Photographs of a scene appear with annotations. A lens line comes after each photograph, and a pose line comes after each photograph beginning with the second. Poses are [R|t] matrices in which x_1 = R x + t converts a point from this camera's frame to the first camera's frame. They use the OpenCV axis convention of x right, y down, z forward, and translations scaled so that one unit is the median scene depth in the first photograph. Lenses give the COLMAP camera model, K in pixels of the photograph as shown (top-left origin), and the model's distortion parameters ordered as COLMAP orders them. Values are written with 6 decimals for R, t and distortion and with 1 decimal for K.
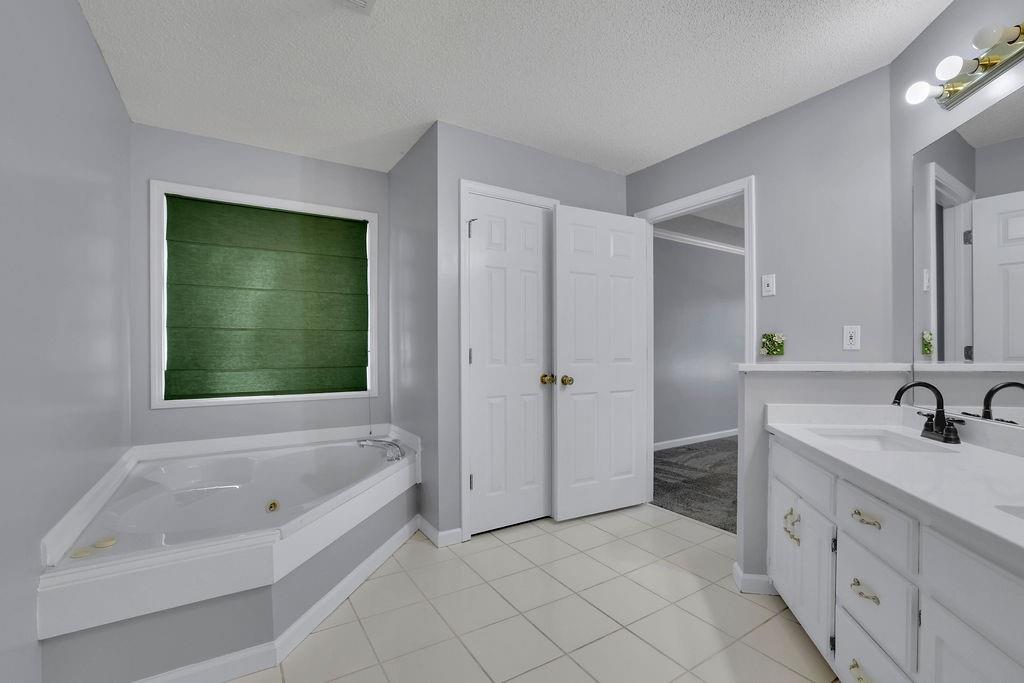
lens RADIAL K [[449.8, 0, 504.2], [0, 449.8, 358.3], [0, 0, 1]] dist [-0.014011, 0.003537]
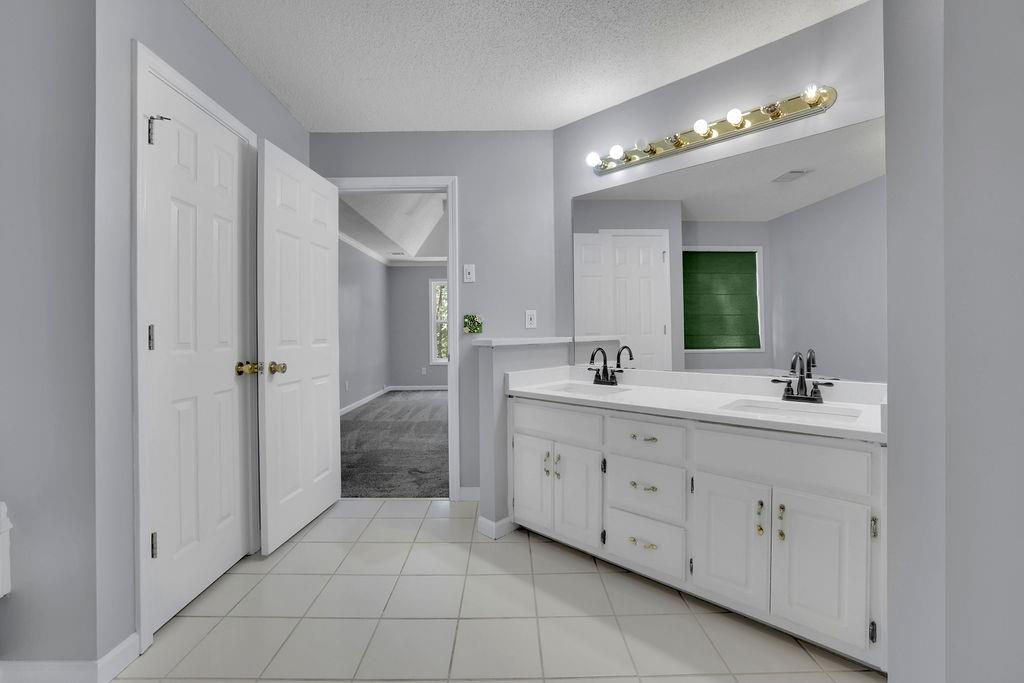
lens RADIAL K [[449.8, 0, 507.2], [0, 449.8, 331.3], [0, 0, 1]] dist [-0.014011, 0.003537]
pose [[0.535898, -0.001265, 0.844282, -0.329950], [0.023416, 0.999636, -0.013365, 0.006011], [-0.843958, 0.026932, 0.535733, 0.270509]]
